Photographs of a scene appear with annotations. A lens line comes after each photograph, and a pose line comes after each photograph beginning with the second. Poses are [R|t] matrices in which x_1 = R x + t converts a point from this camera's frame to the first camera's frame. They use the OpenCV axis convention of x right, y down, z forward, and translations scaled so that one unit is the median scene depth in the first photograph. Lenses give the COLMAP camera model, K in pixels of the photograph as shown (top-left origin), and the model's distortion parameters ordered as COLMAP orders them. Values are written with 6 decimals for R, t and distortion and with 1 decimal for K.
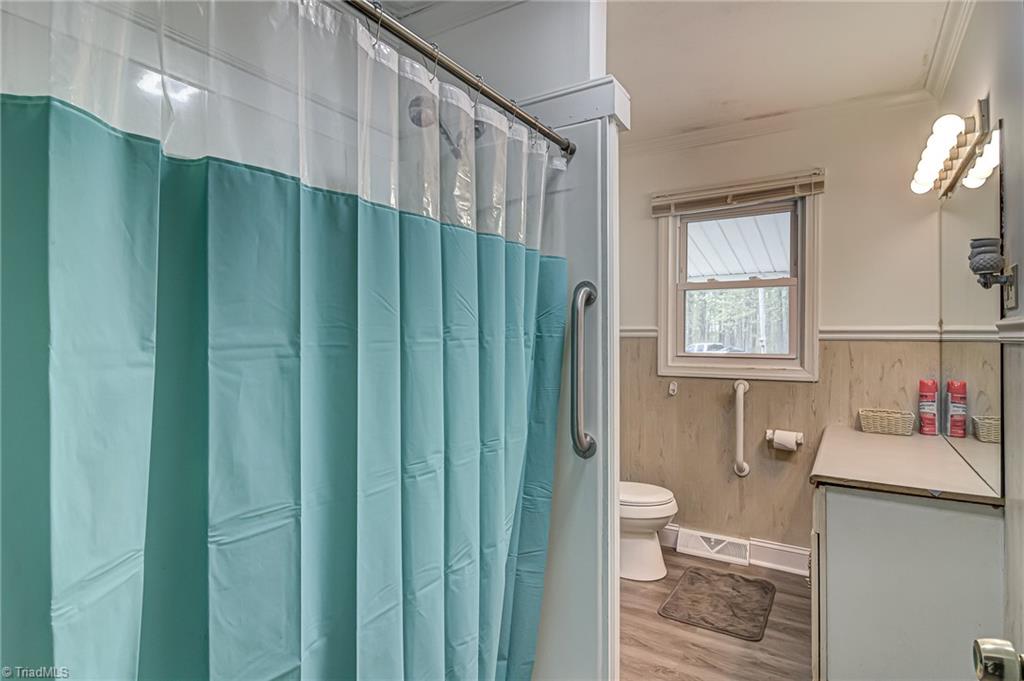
lens RADIAL K [[544.7, 0, 510.0], [0, 544.7, 340.0], [0, 0, 1]] dist [0.020600, -0.013118]
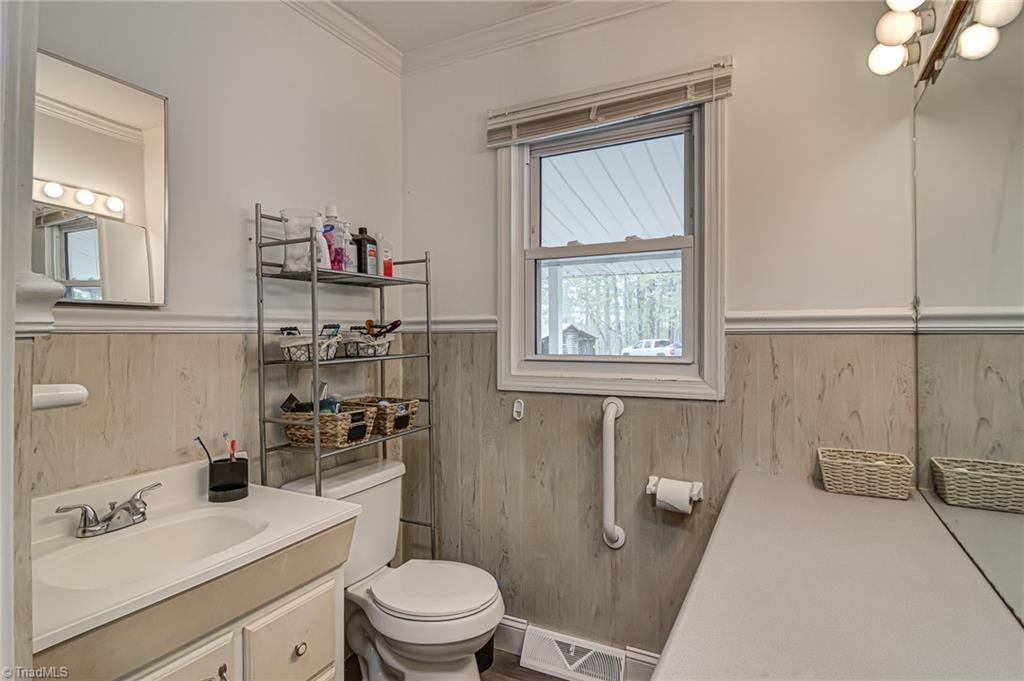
lens RADIAL K [[544.7, 0, 511.5], [0, 544.7, 338.4], [0, 0, 1]] dist [0.020600, -0.013118]
pose [[0.996909, -0.007805, 0.078174, 0.261181], [0.007669, 0.999969, 0.002040, 0.002345], [-0.078187, -0.001434, 0.996938, 0.381957]]
